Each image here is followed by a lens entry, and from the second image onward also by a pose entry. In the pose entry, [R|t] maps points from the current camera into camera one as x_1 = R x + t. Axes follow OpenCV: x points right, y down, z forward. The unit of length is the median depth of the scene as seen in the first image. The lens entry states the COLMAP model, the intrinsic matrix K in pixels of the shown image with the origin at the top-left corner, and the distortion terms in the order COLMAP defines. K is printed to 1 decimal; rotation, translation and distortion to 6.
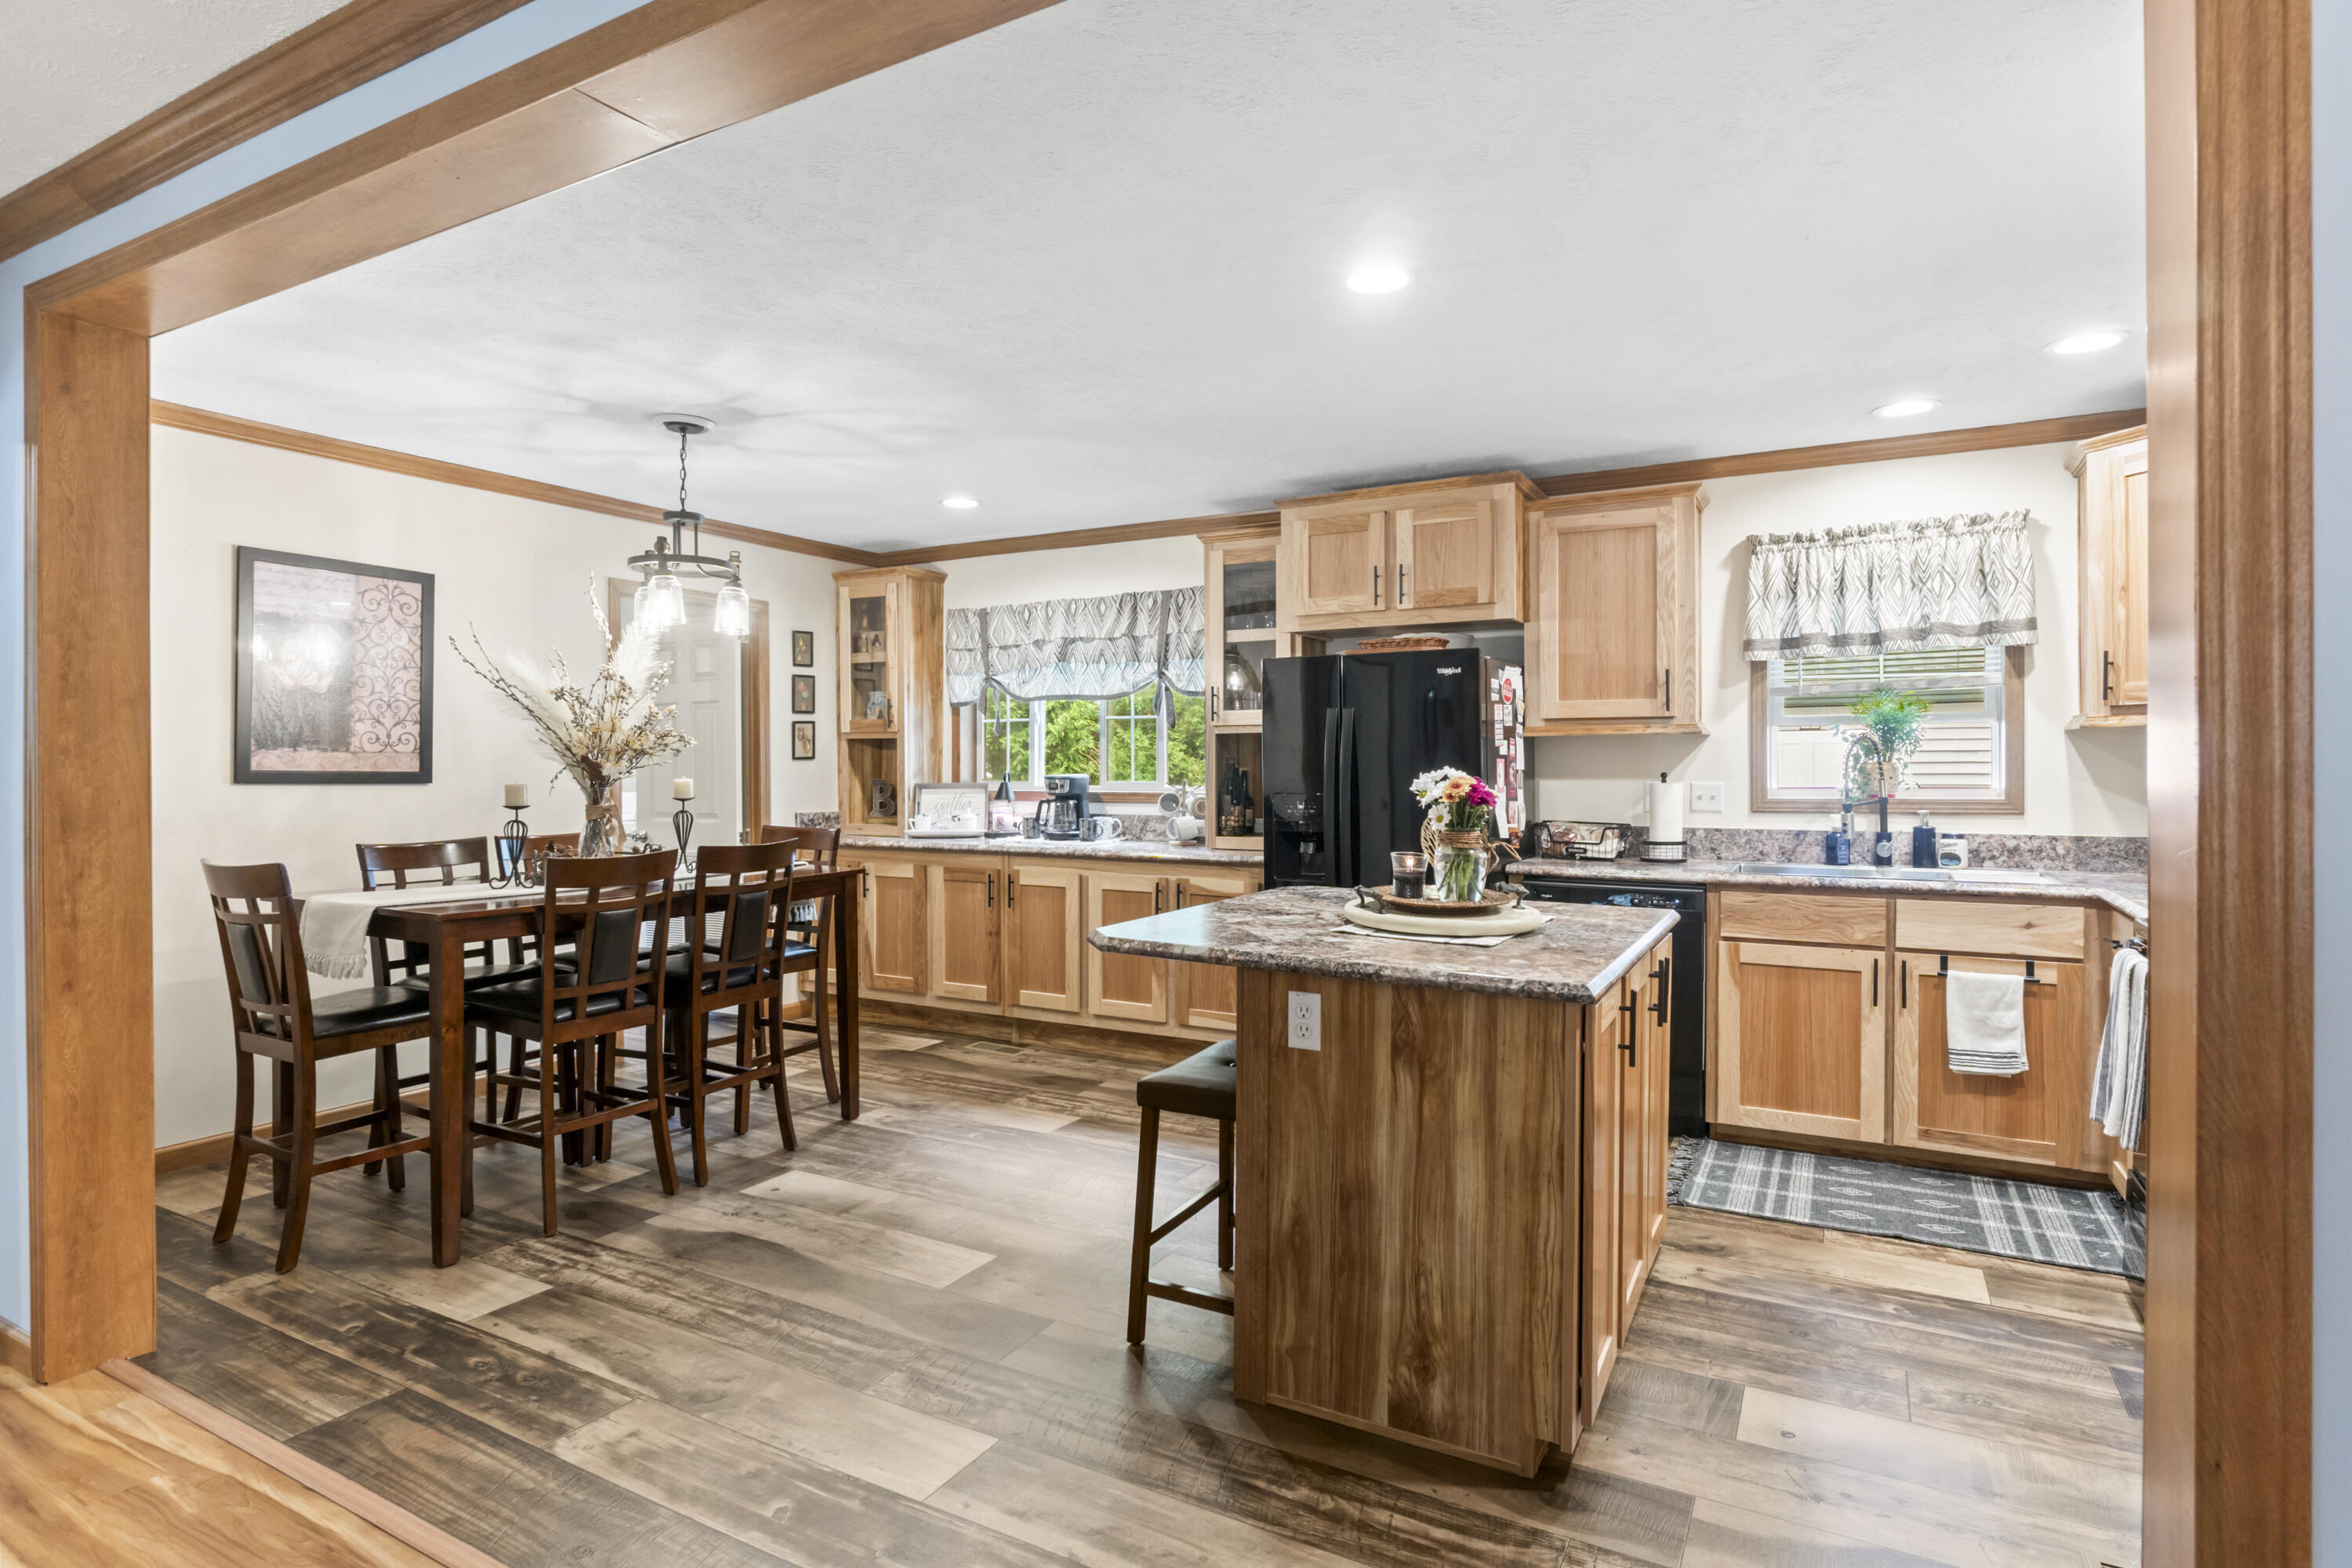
lens RADIAL K [[1206.6, 0, 1176.9], [0, 1206.6, 770.3], [0, 0, 1]] dist [-0.005197, 0.000053]
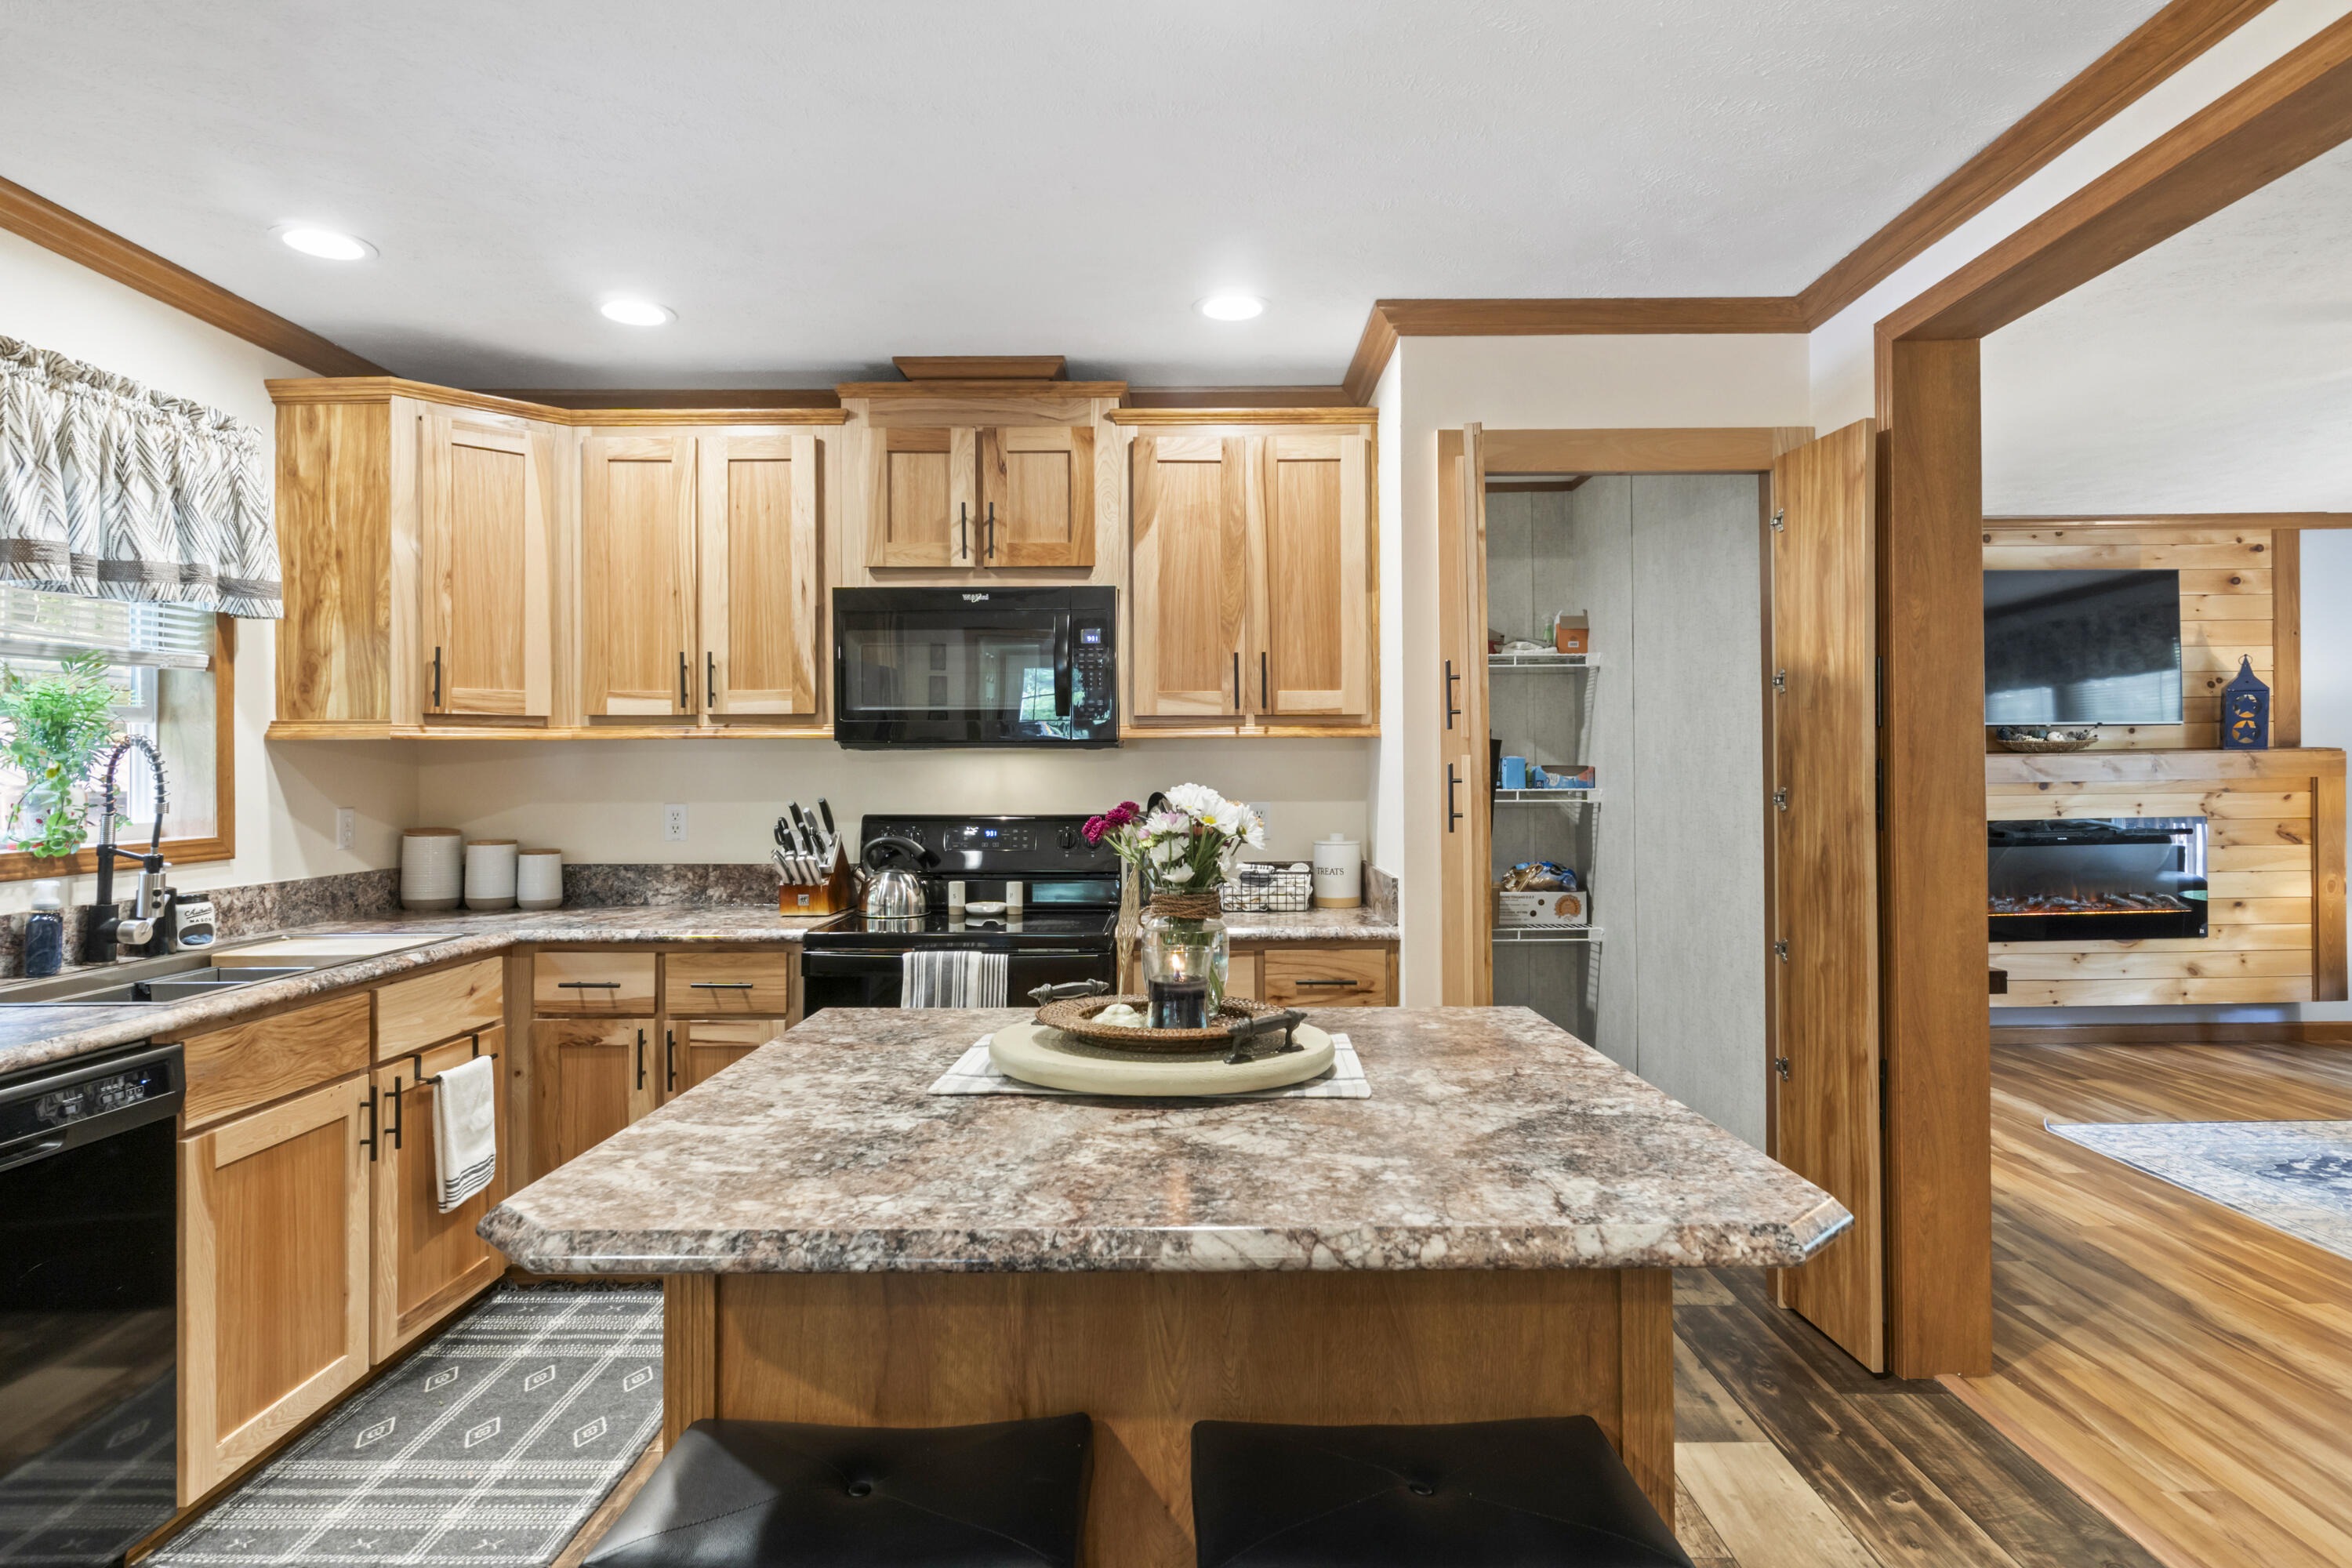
lens RADIAL K [[1260.1, 0, 1182.1], [0, 1260.1, 764.0], [0, 0, 1]] dist [-0.004317, -0.001161]
pose [[-0.486082, 0.014147, 0.873799, -0.209724], [0.013221, 0.999874, -0.008834, -0.004218], [-0.873813, 0.007258, -0.486207, 0.900041]]
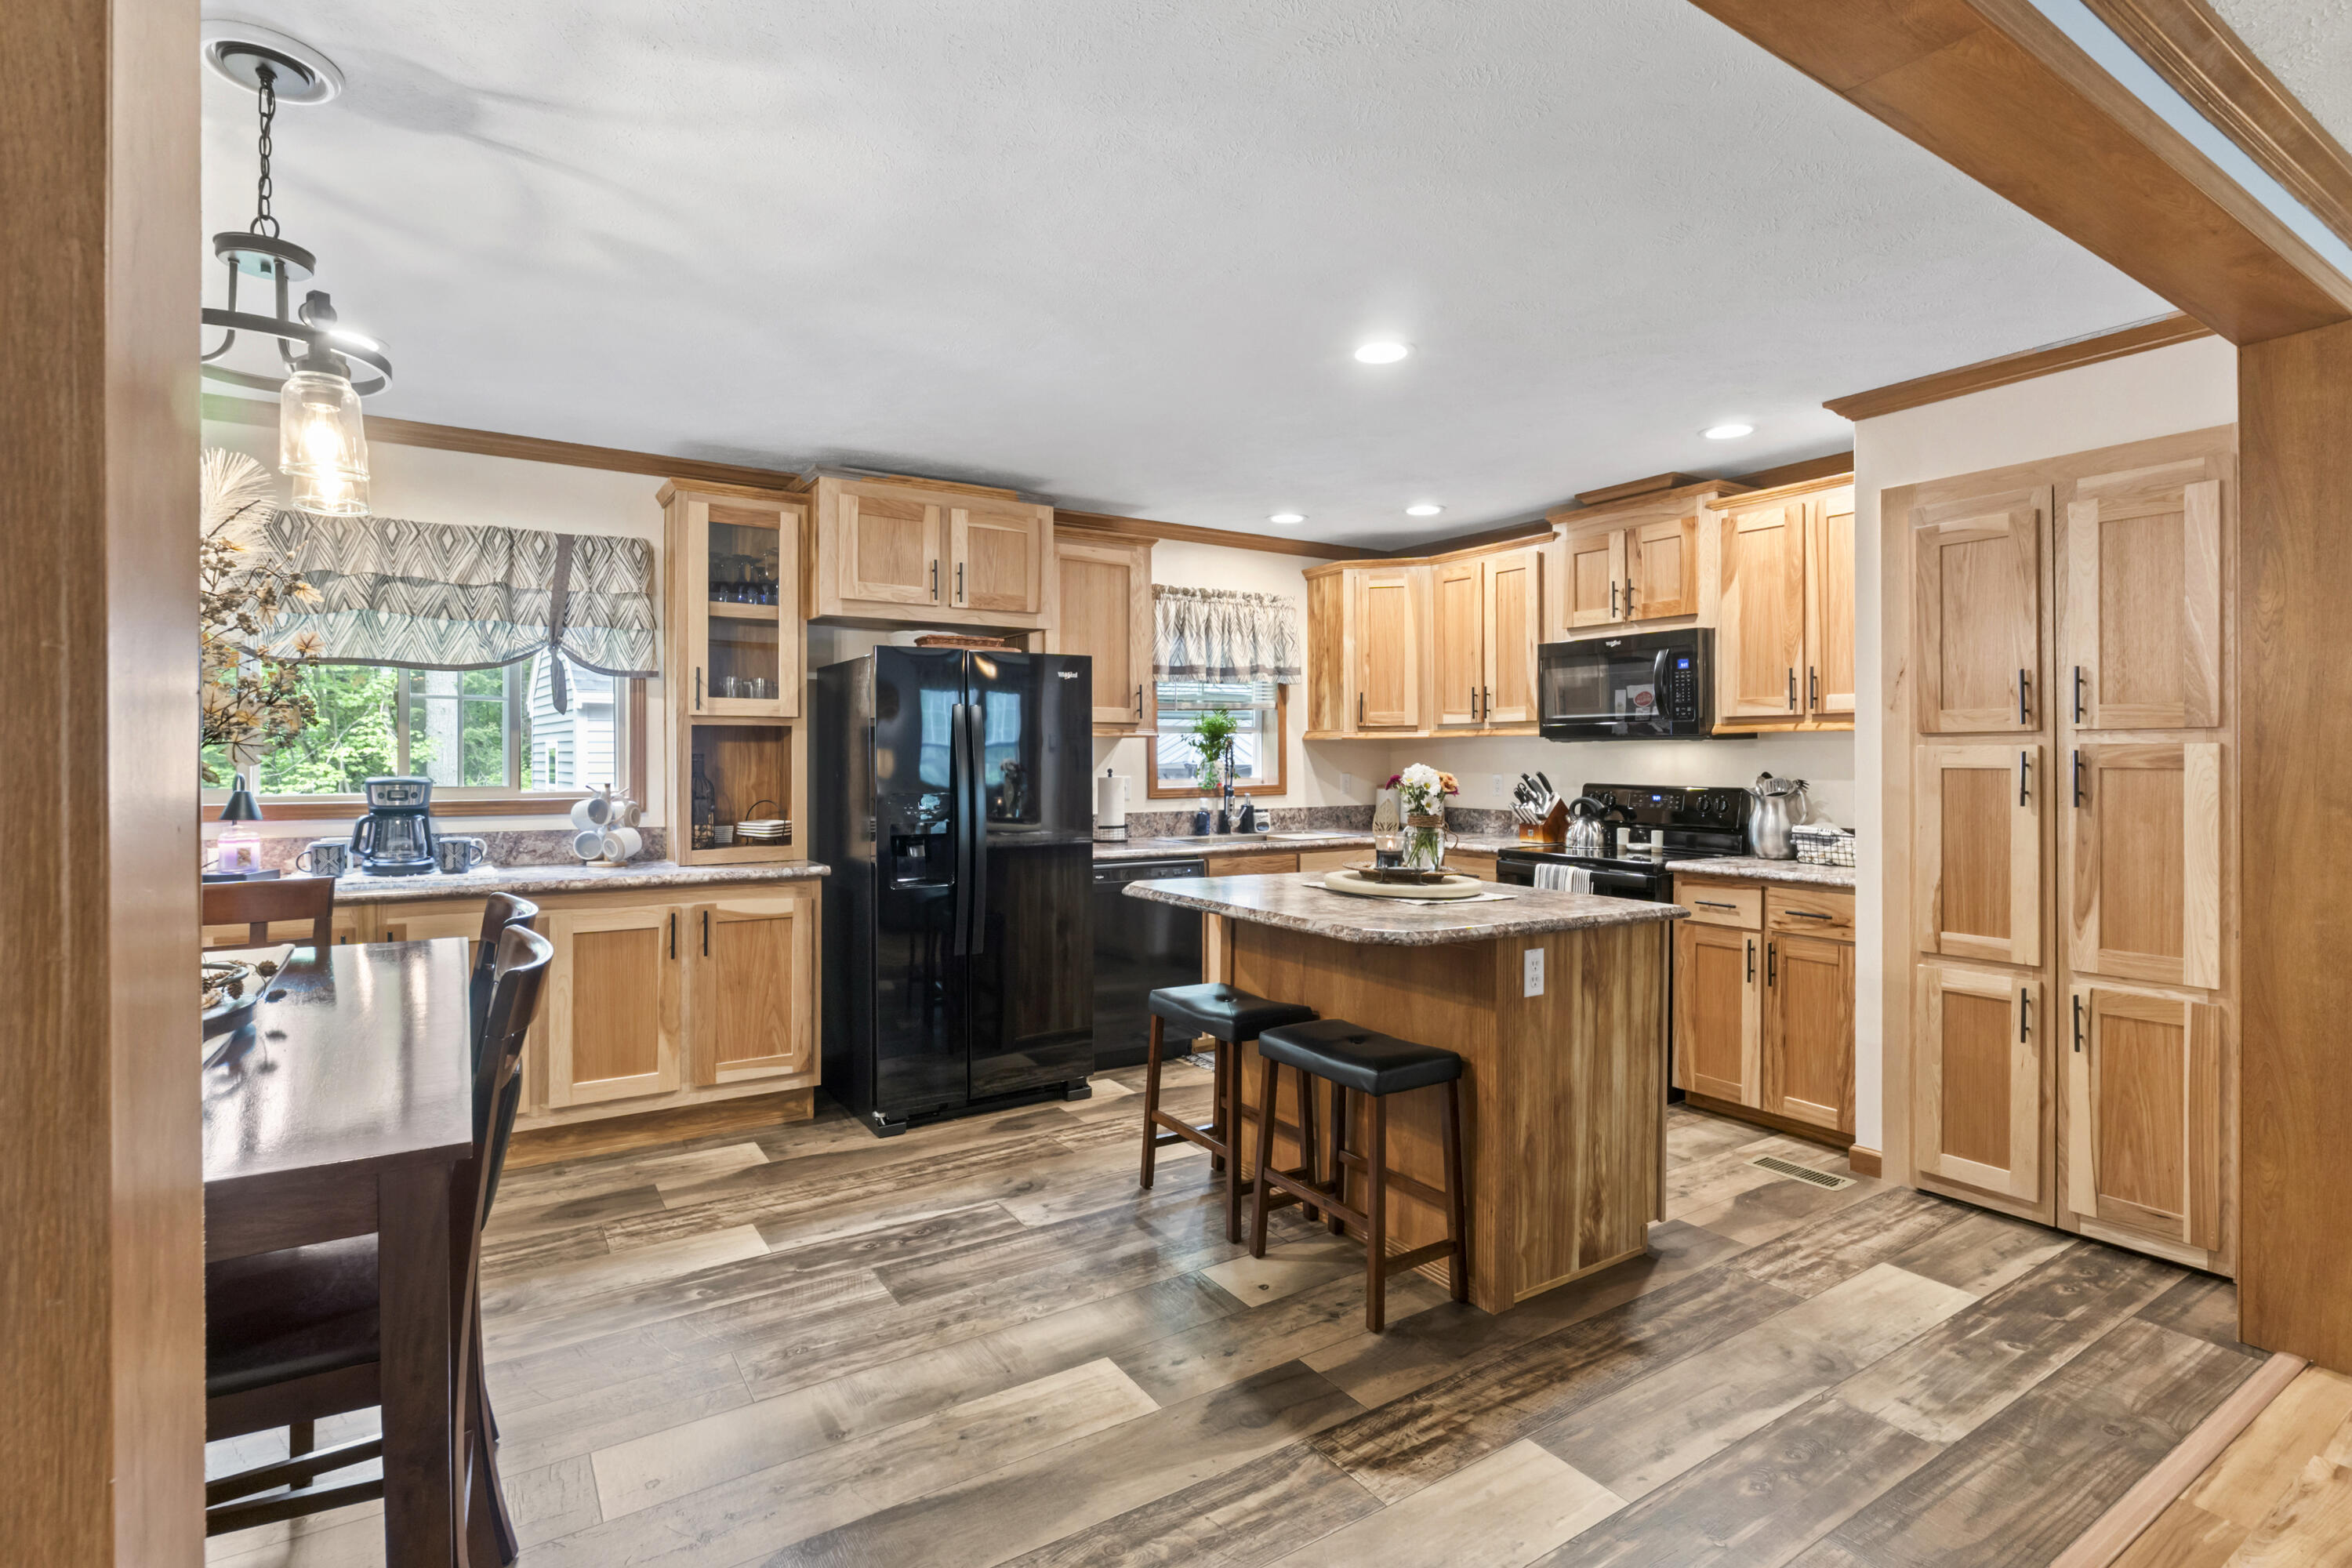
lens RADIAL K [[1113.8, 0, 1172.4], [0, 1113.8, 757.0], [0, 0, 1]] dist [-0.007121, -0.000029]
pose [[0.472729, 0.003125, 0.881202, -0.632495], [0.005148, 0.999967, -0.006308, -0.002693], [-0.881193, 0.007518, 0.472697, 0.471834]]
